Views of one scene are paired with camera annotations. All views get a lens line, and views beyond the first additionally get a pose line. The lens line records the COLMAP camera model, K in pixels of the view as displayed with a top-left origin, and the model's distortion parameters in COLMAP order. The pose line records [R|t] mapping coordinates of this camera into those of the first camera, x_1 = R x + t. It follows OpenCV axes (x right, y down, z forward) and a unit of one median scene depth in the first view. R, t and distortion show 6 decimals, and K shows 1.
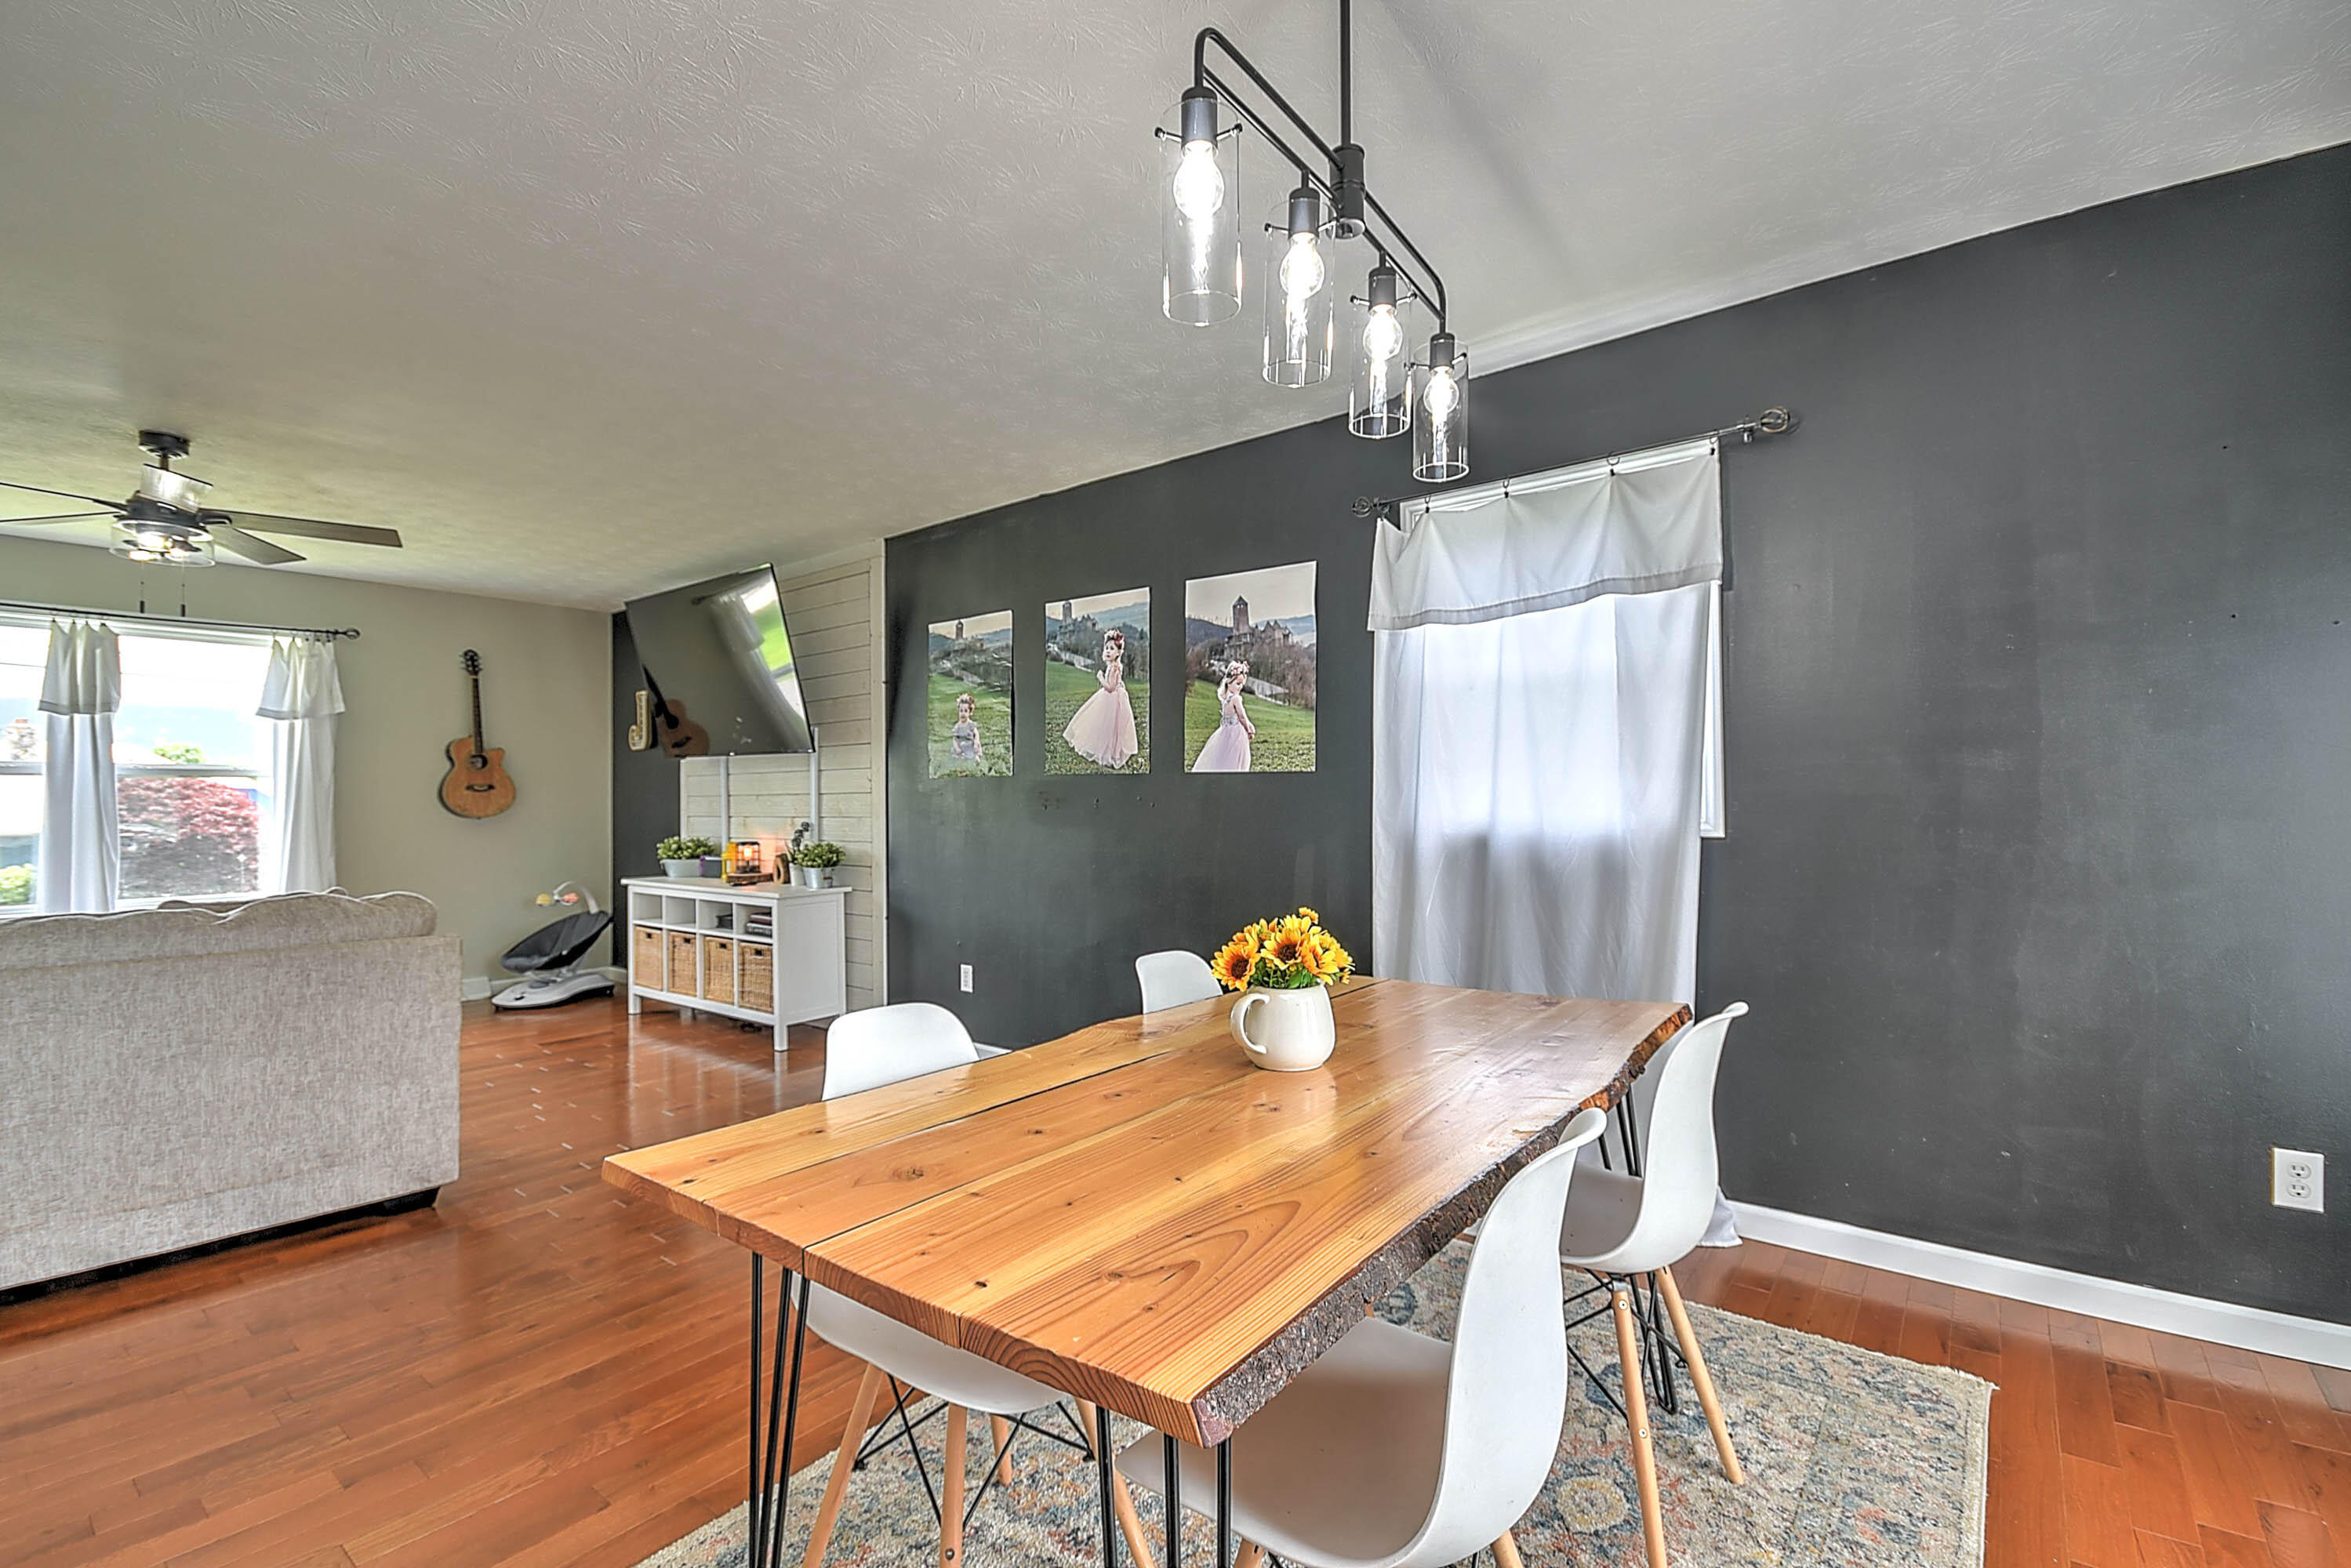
lens RADIAL K [[1028.3, 0, 1183.8], [0, 1028.3, 798.8], [0, 0, 1]] dist [0.014554, -0.010042]
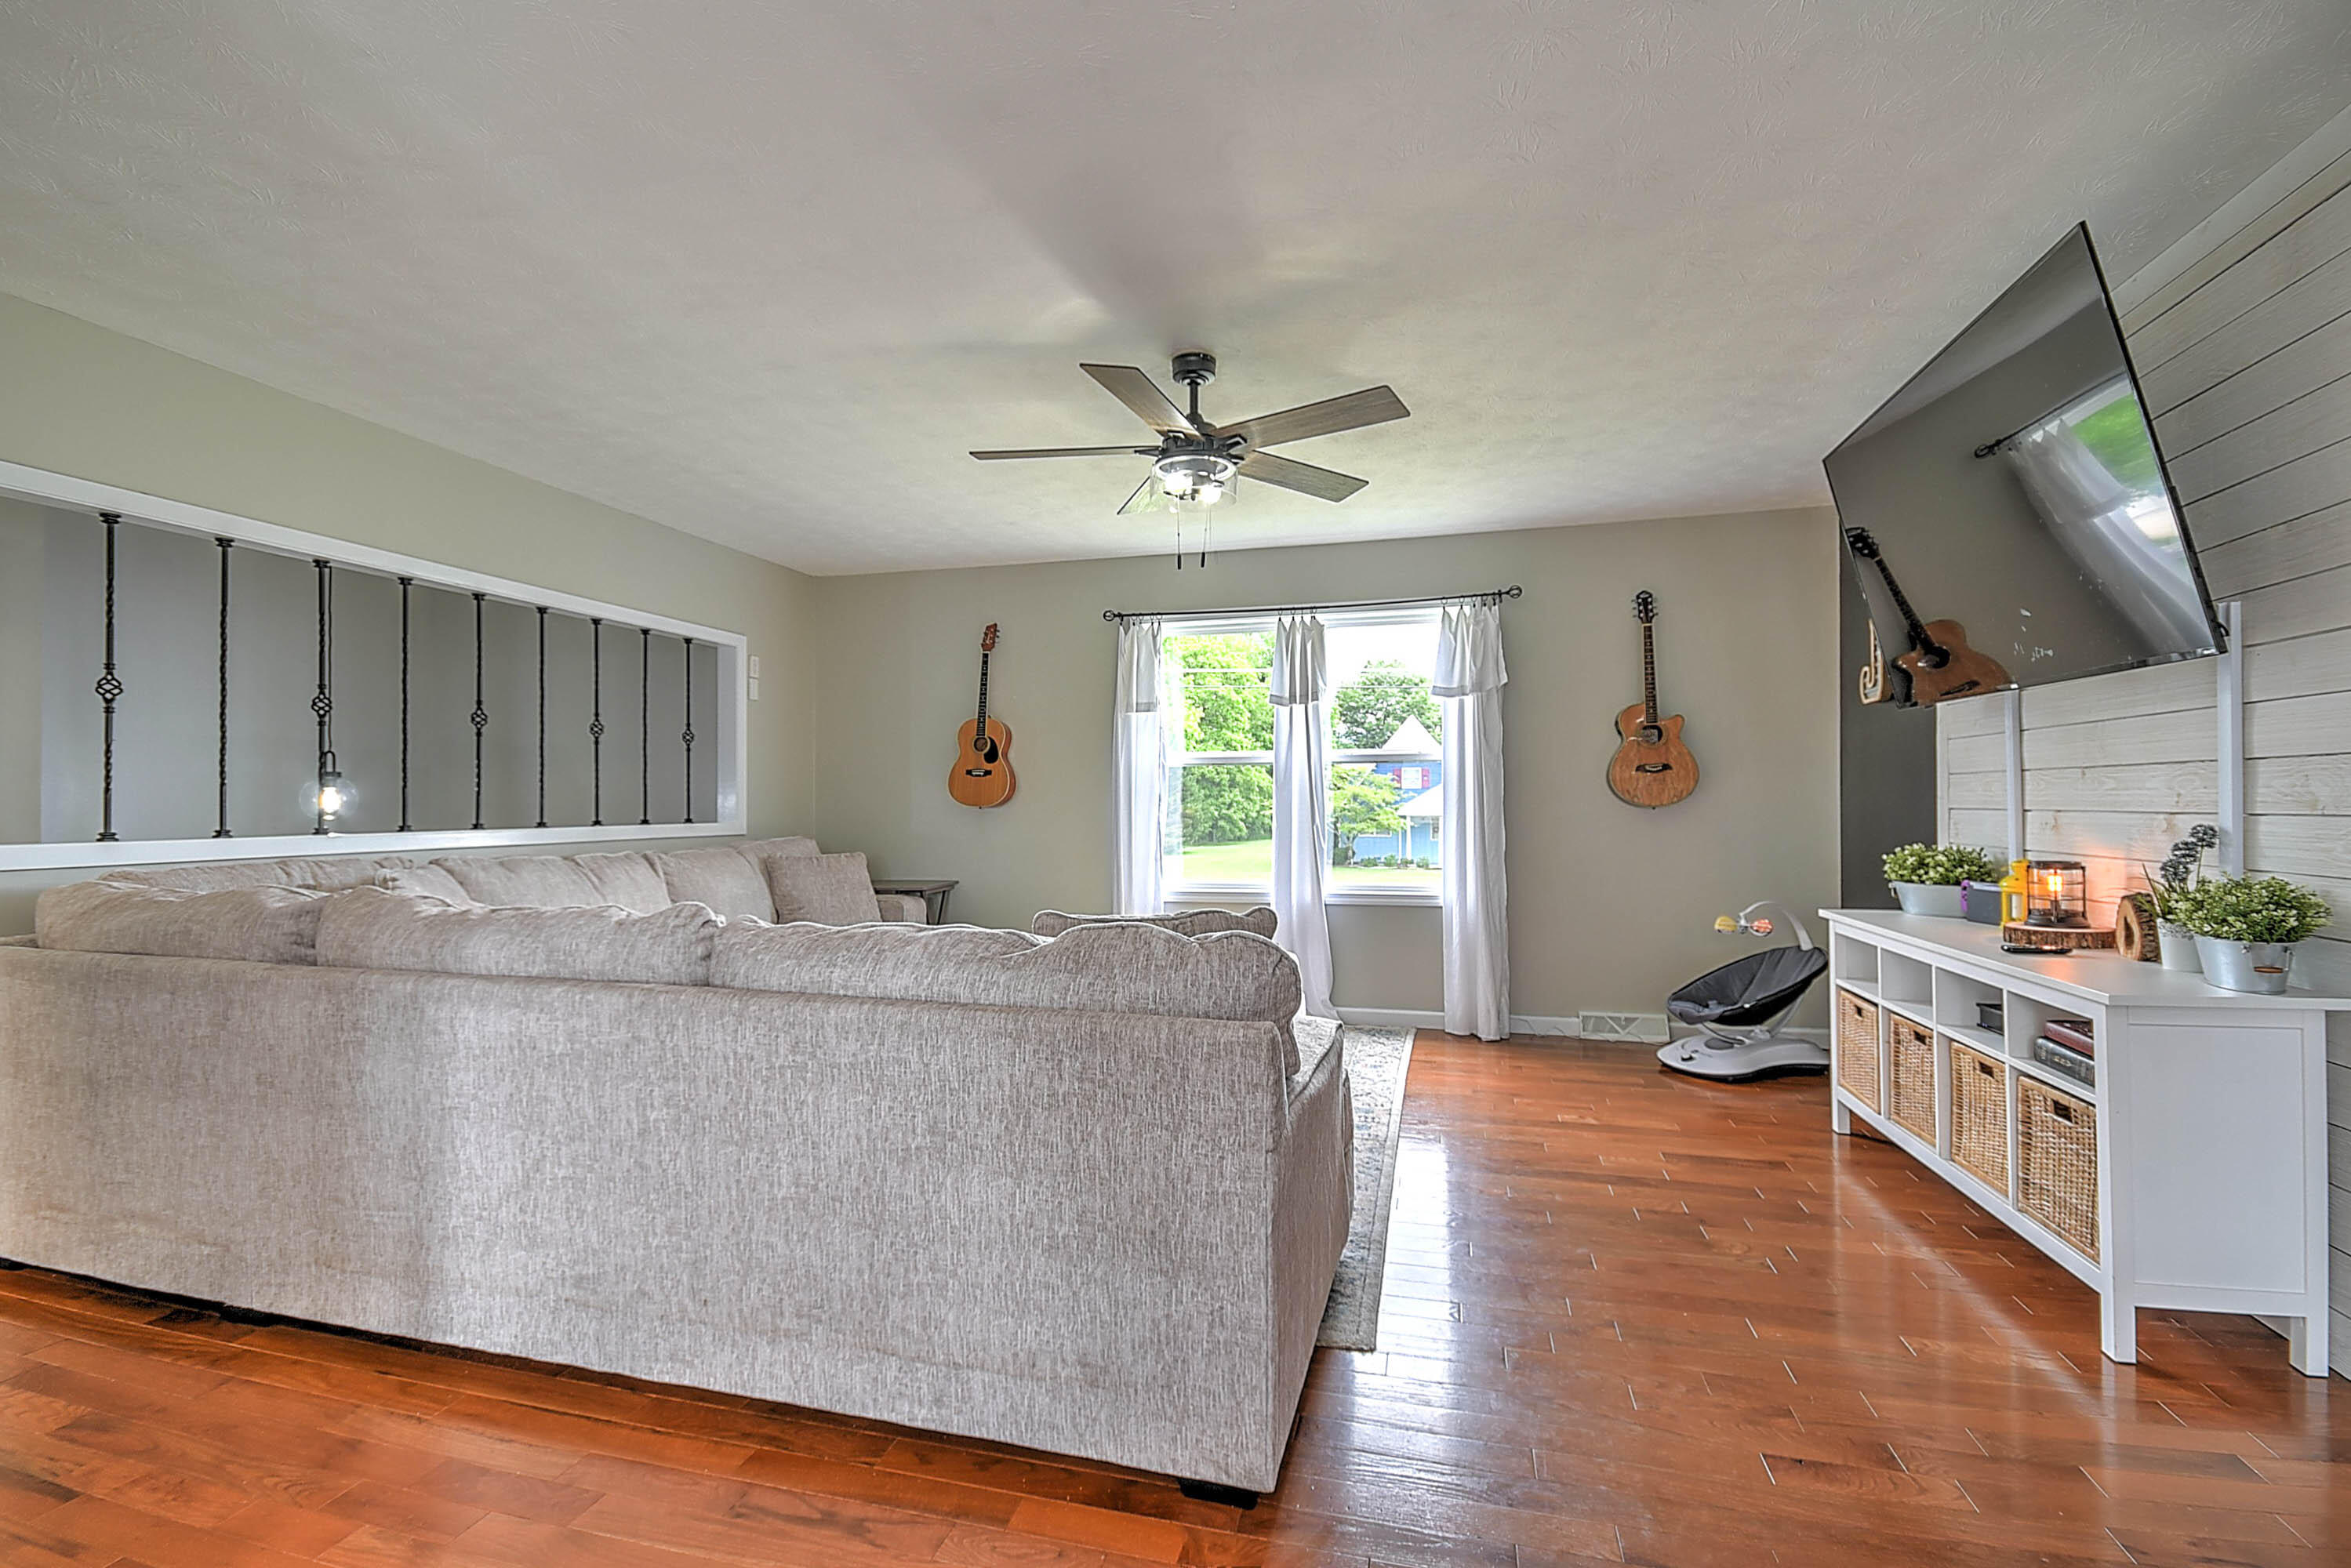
lens RADIAL K [[1028.3, 0, 1170.4], [0, 1028.3, 793.1], [0, 0, 1]] dist [0.014554, -0.010042]
pose [[0.390949, -0.000946, -0.920412, -0.136820], [0.004798, 0.999988, 0.001010, 0.006463], [0.920400, -0.004811, 0.390948, 0.430033]]
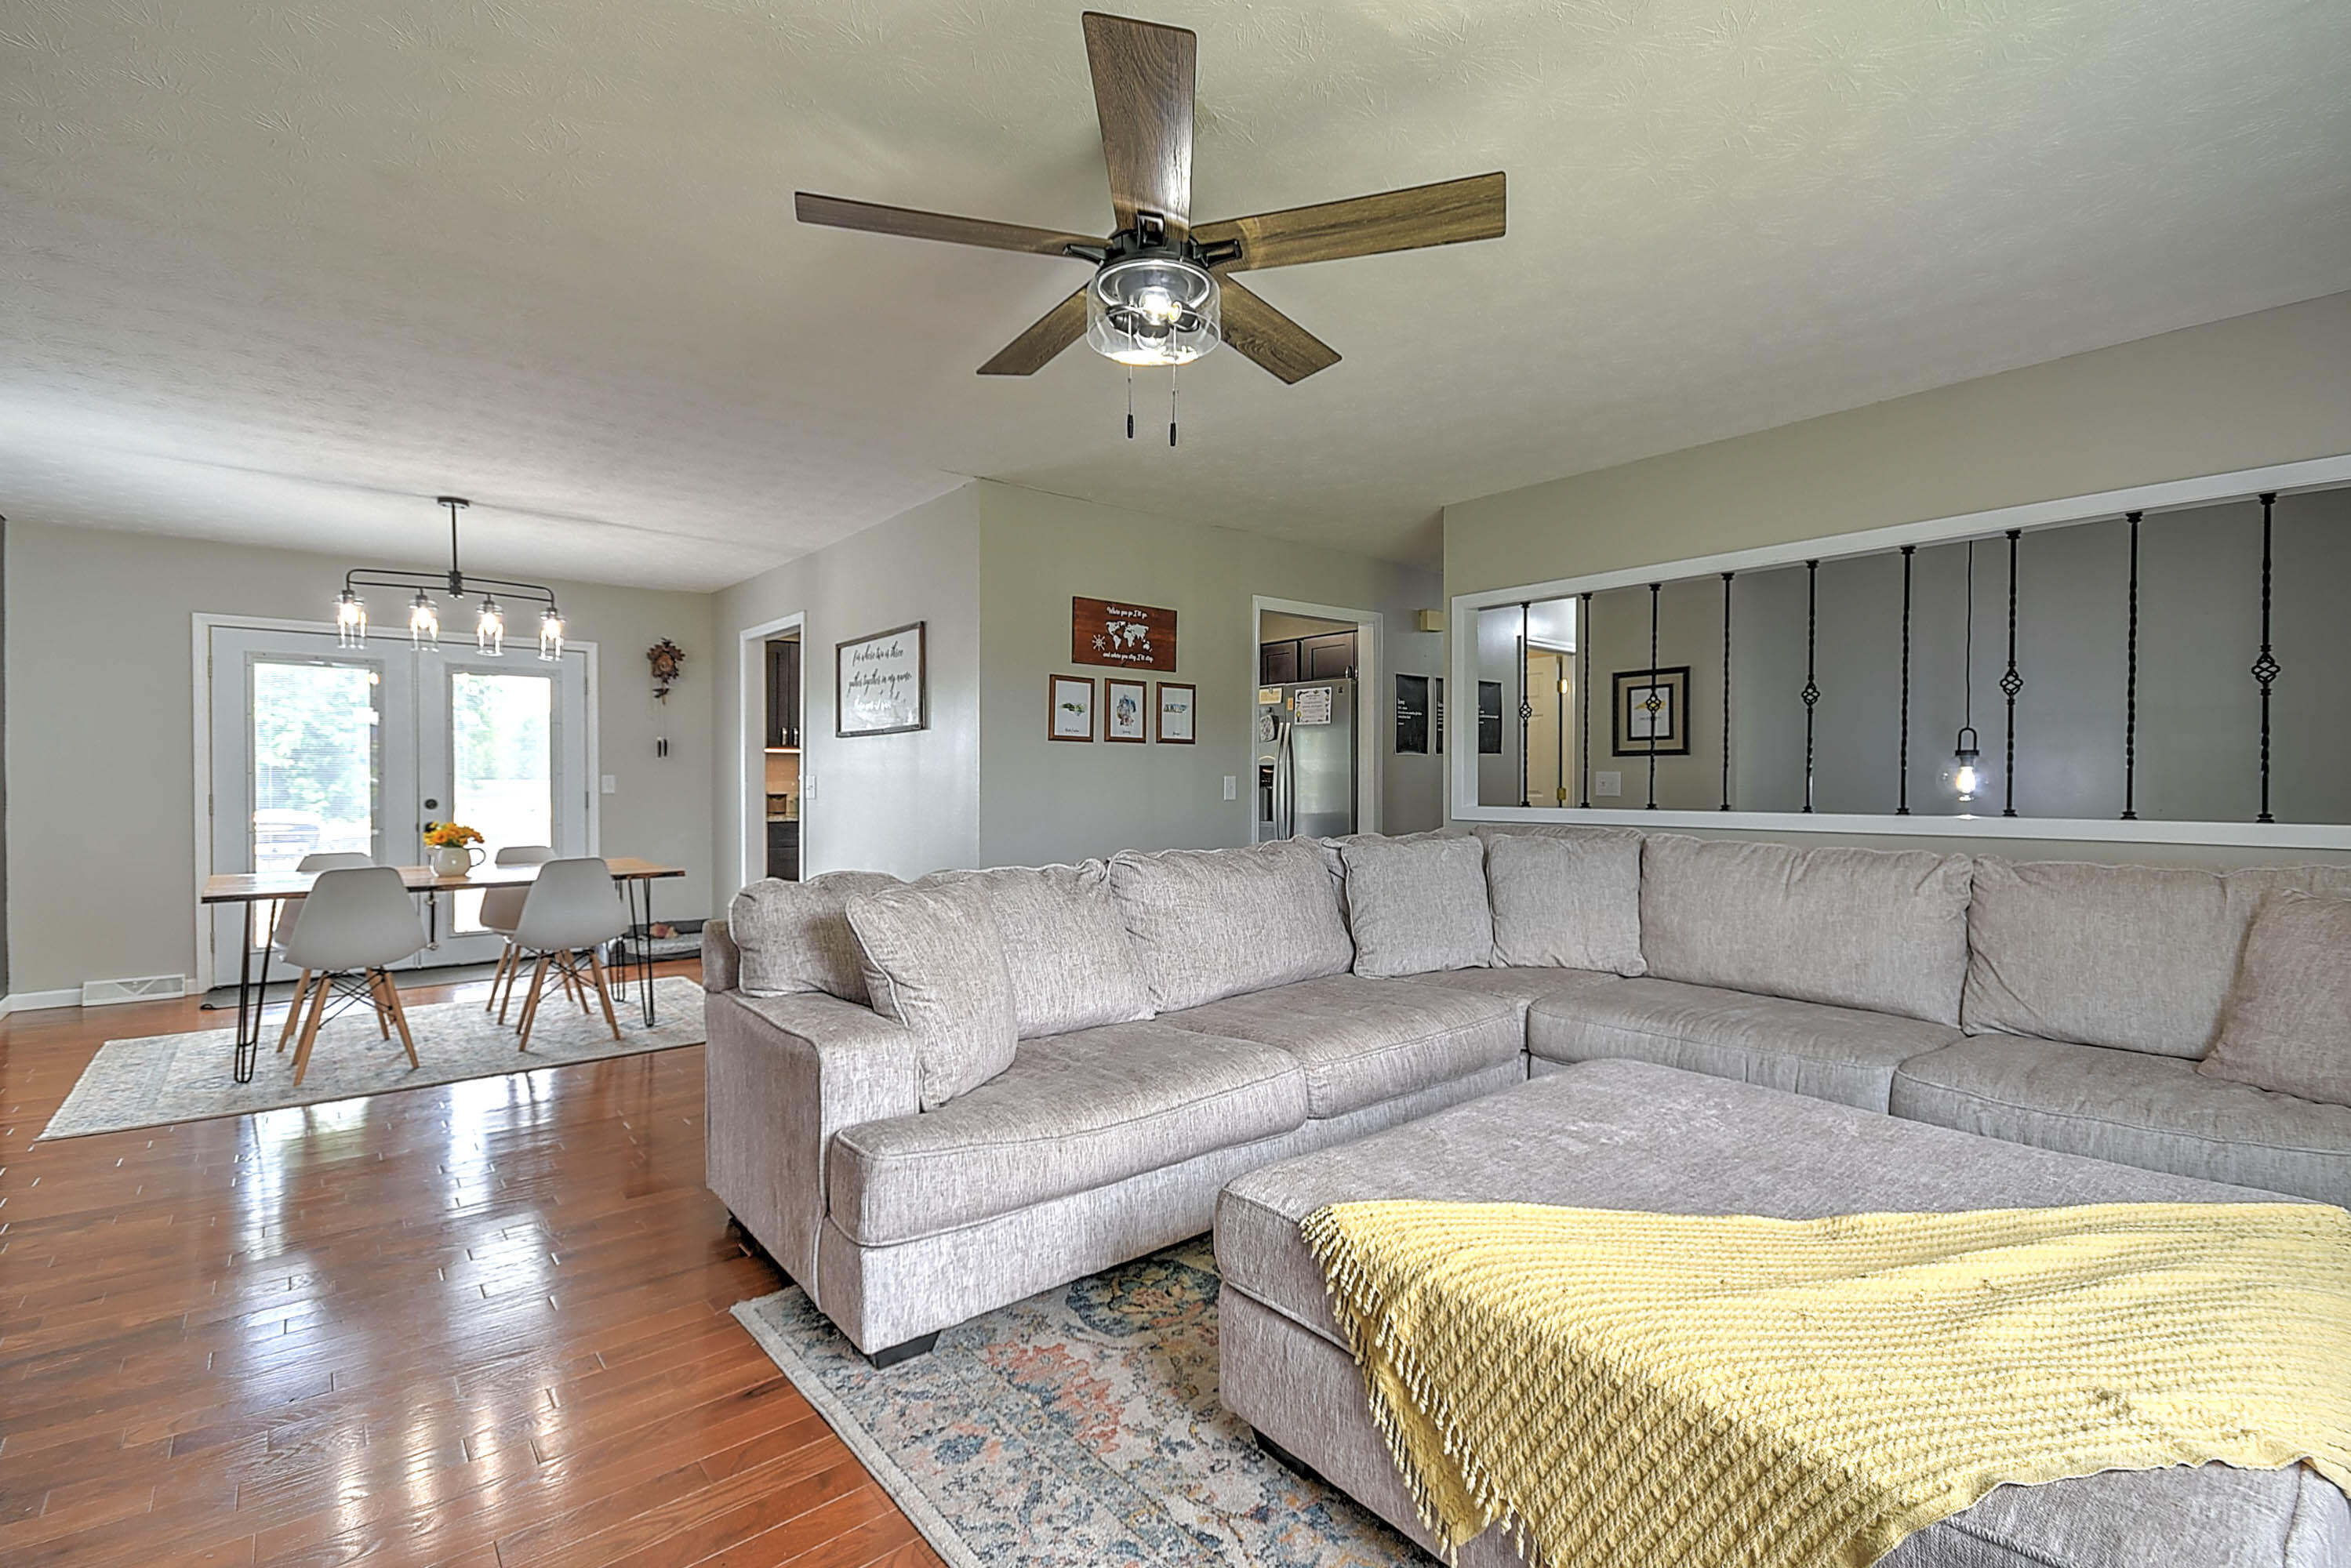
lens RADIAL K [[1028.3, 0, 1169.0], [0, 1028.3, 788.2], [0, 0, 1]] dist [0.014554, -0.010042]
pose [[-0.978587, 0.007550, 0.205695, -0.744670], [0.008178, 0.999964, 0.002205, 0.009135], [-0.205671, 0.003840, -0.978614, 1.039057]]
